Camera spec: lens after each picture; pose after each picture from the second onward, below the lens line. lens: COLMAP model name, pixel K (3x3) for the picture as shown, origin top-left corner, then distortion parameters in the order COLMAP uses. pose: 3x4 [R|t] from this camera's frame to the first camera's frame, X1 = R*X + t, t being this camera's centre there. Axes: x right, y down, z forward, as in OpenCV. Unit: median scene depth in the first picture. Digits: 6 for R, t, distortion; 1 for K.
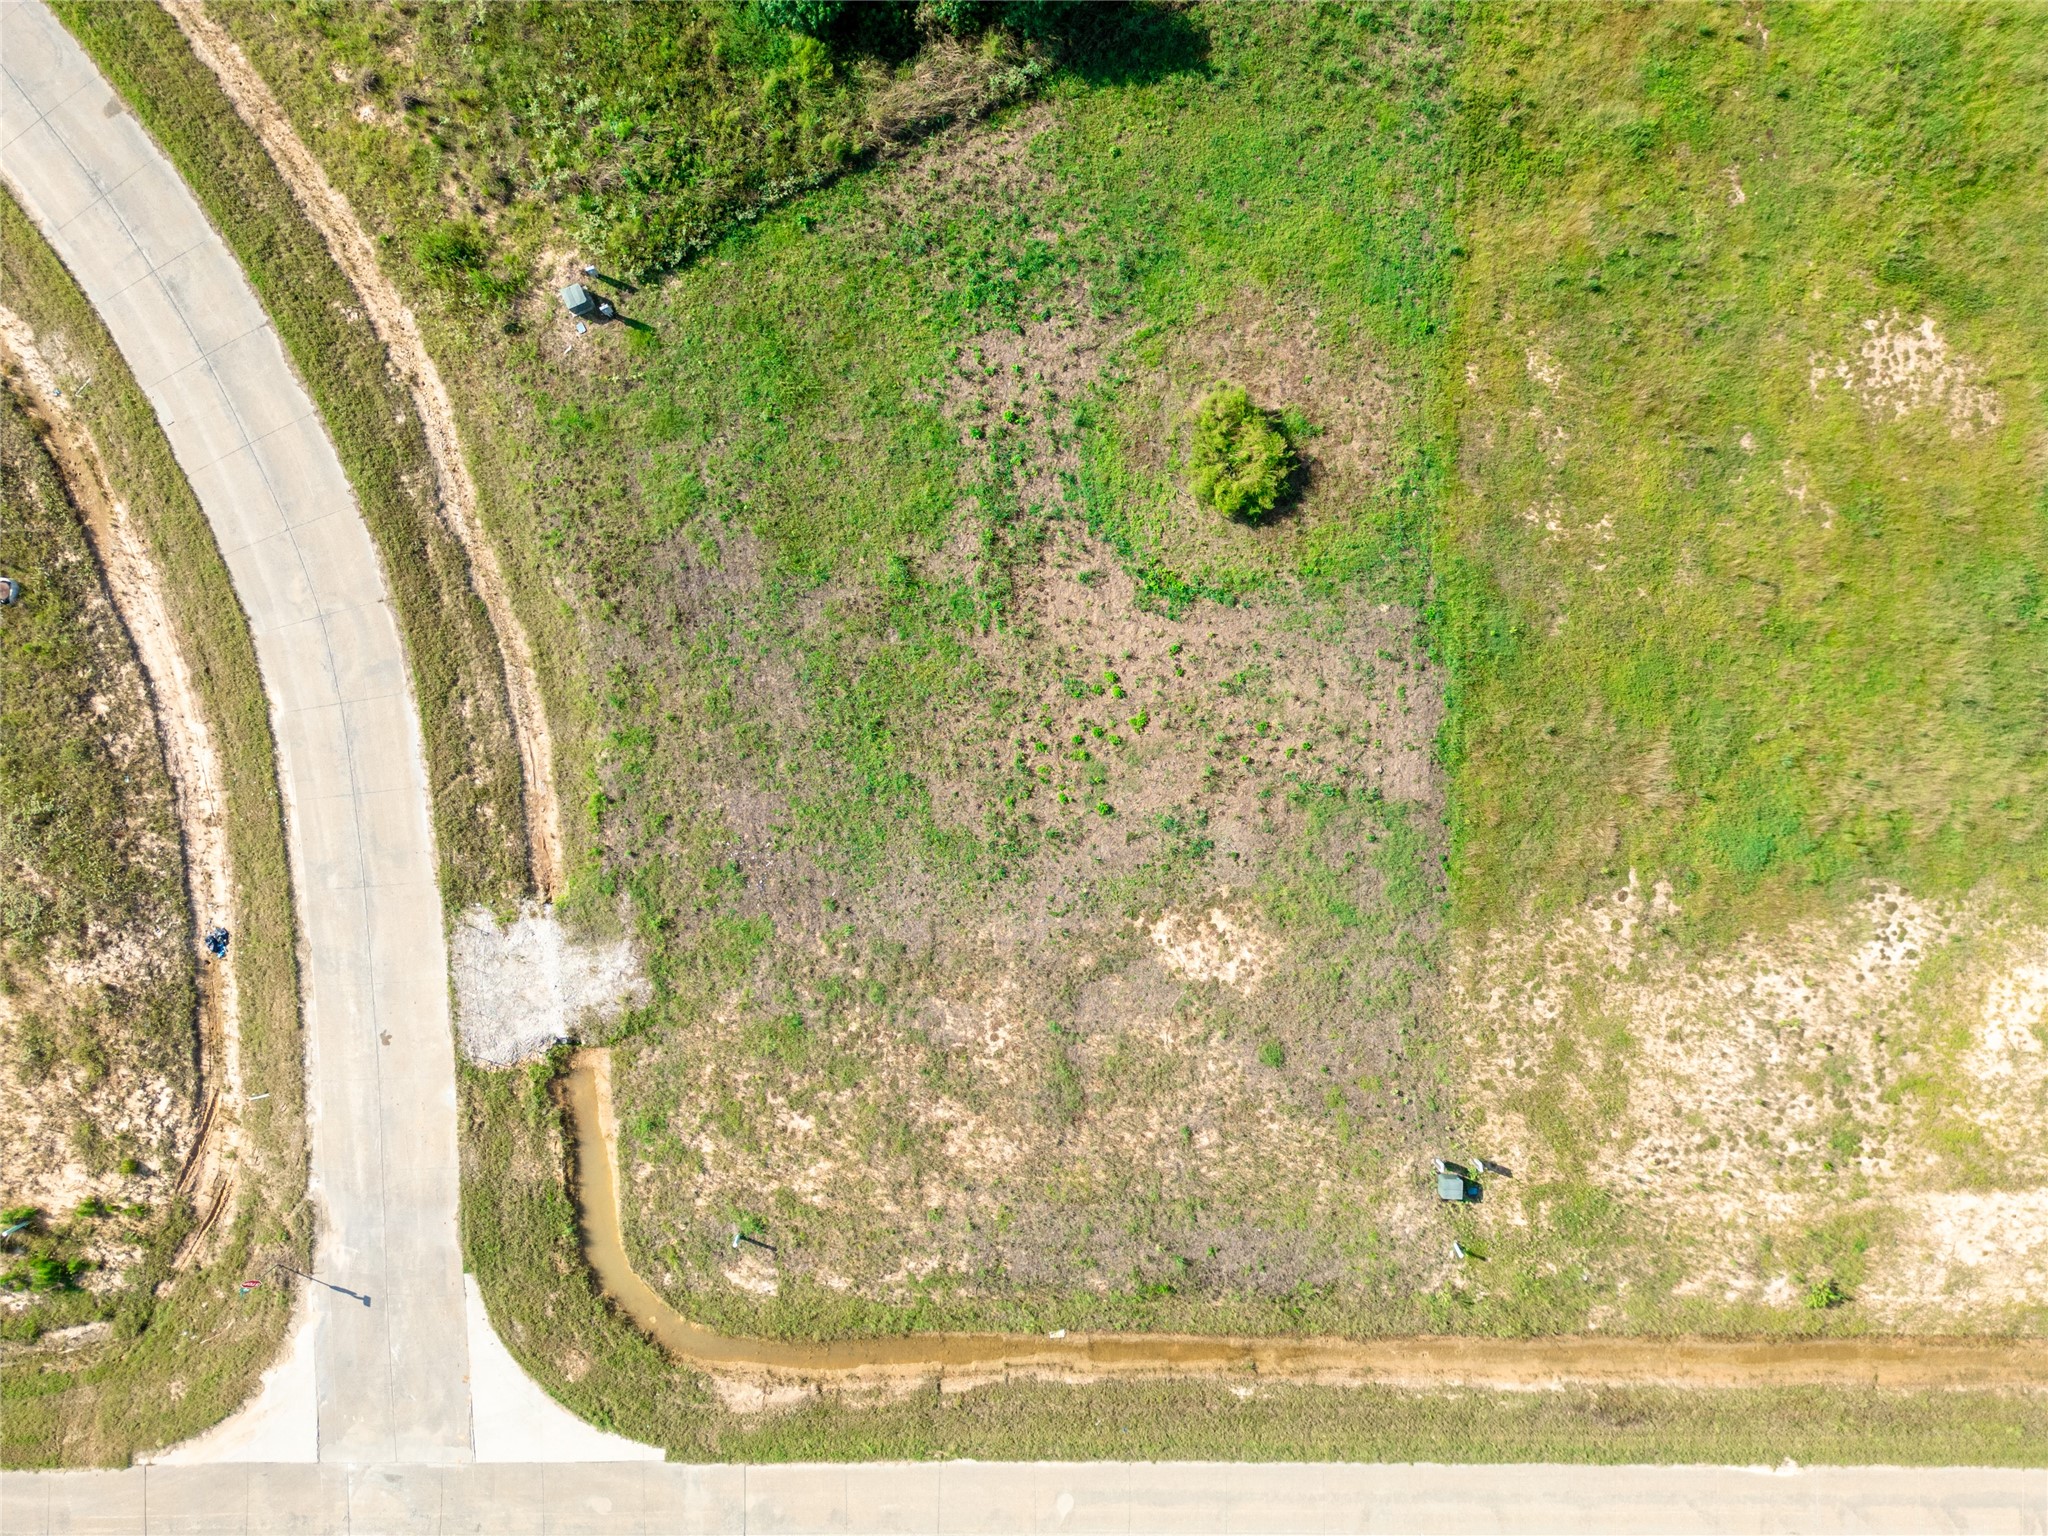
lens RADIAL K [[1428.0, 0, 1024.0], [0, 1428.0, 768.0], [0, 0, 1]] dist [0.091941, -0.090787]
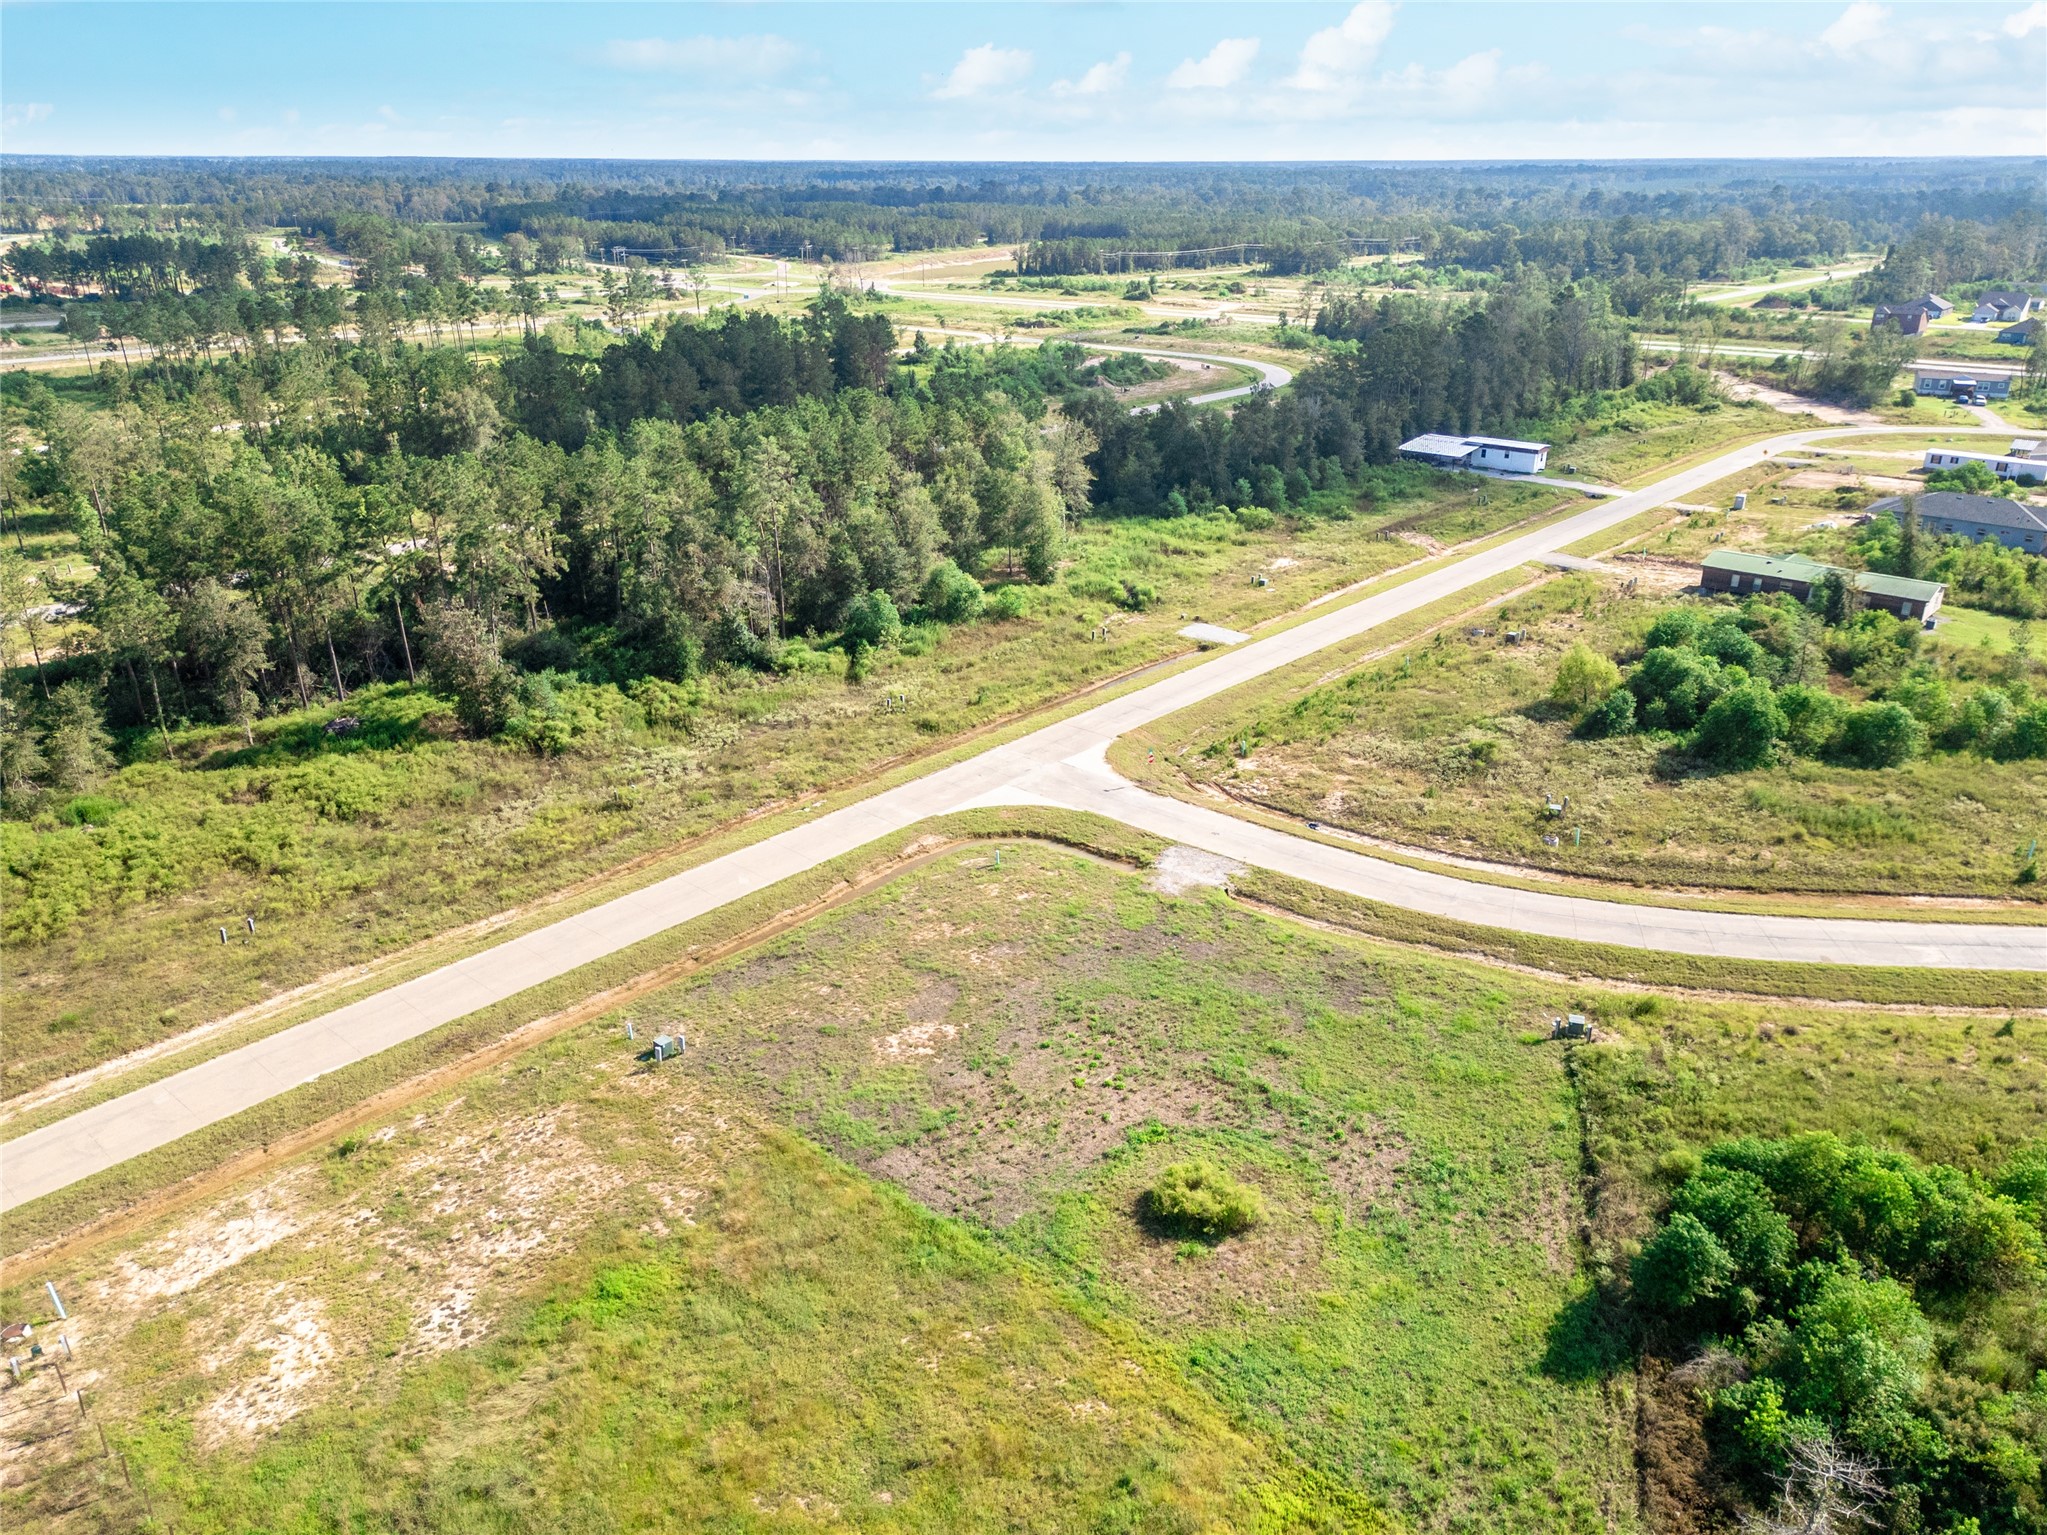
lens RADIAL K [[1465.8, 0, 1023.5], [0, 1465.8, 767.5], [0, 0, 1]] dist [0.072746, -0.005810]
pose [[-0.670285, 0.289356, -0.683368, 0.922148], [-0.741887, -0.283552, 0.607620, -0.707814], [-0.017952, 0.914260, 0.404730, 0.205158]]
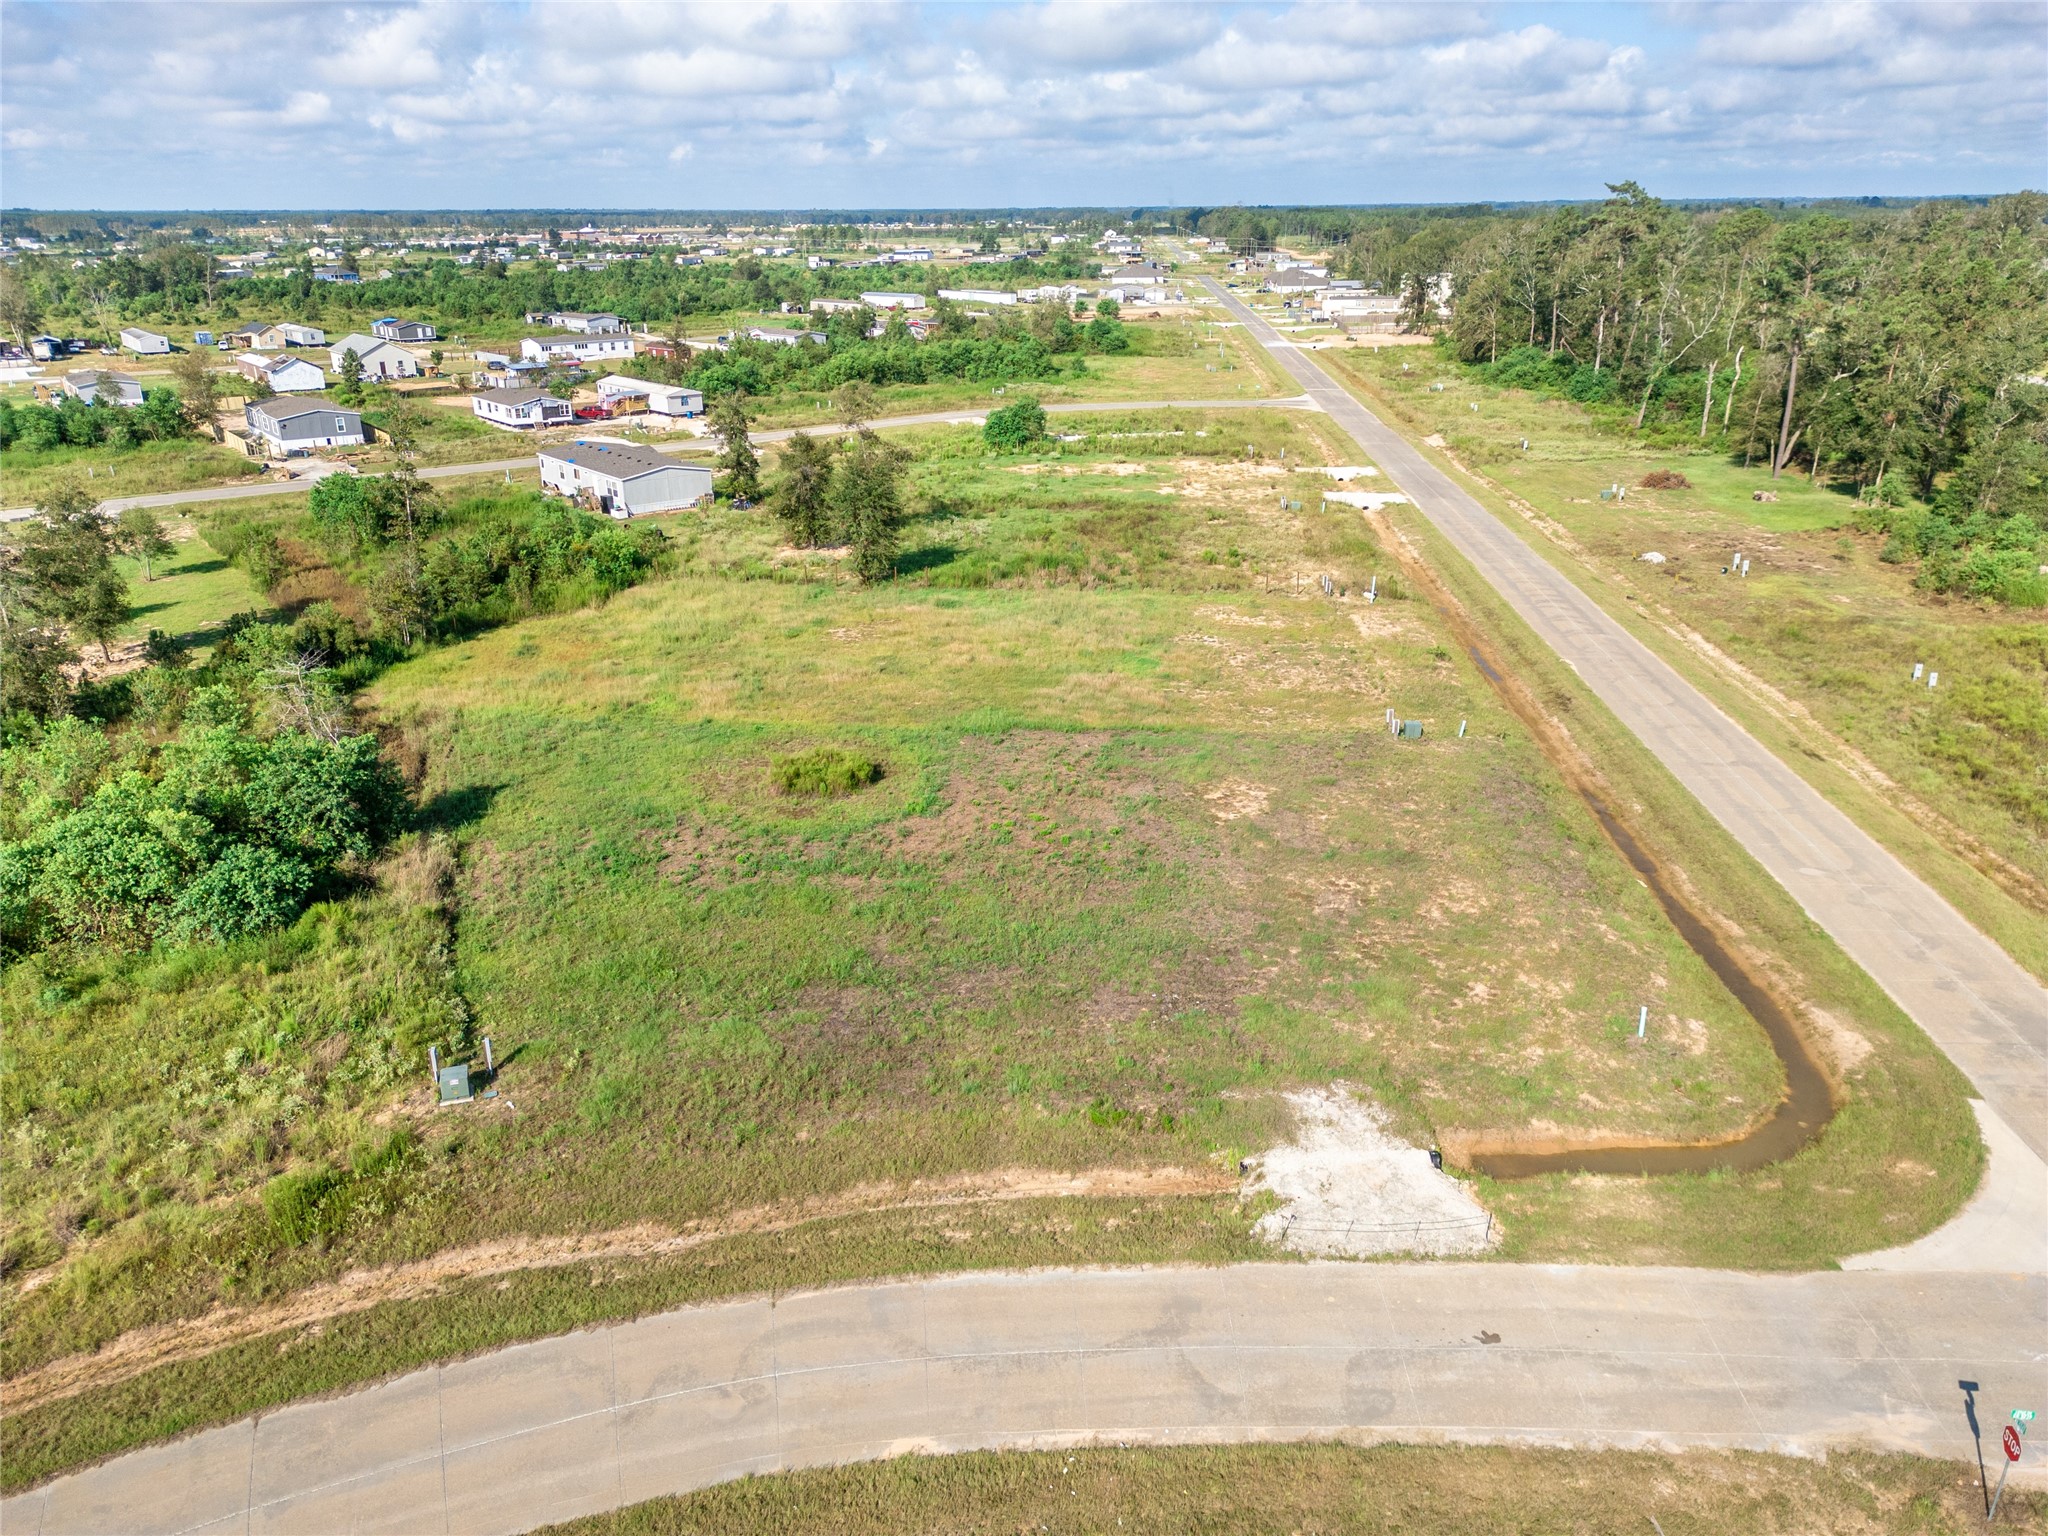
lens RADIAL K [[1428.0, 0, 1024.0], [0, 1428.0, 768.0], [0, 0, 1]] dist [0.091941, -0.090787]
pose [[0.070323, -0.355754, 0.931930, -0.932031], [0.996779, -0.011047, -0.079433, 0.045160], [0.038554, 0.934514, 0.353831, 0.560241]]
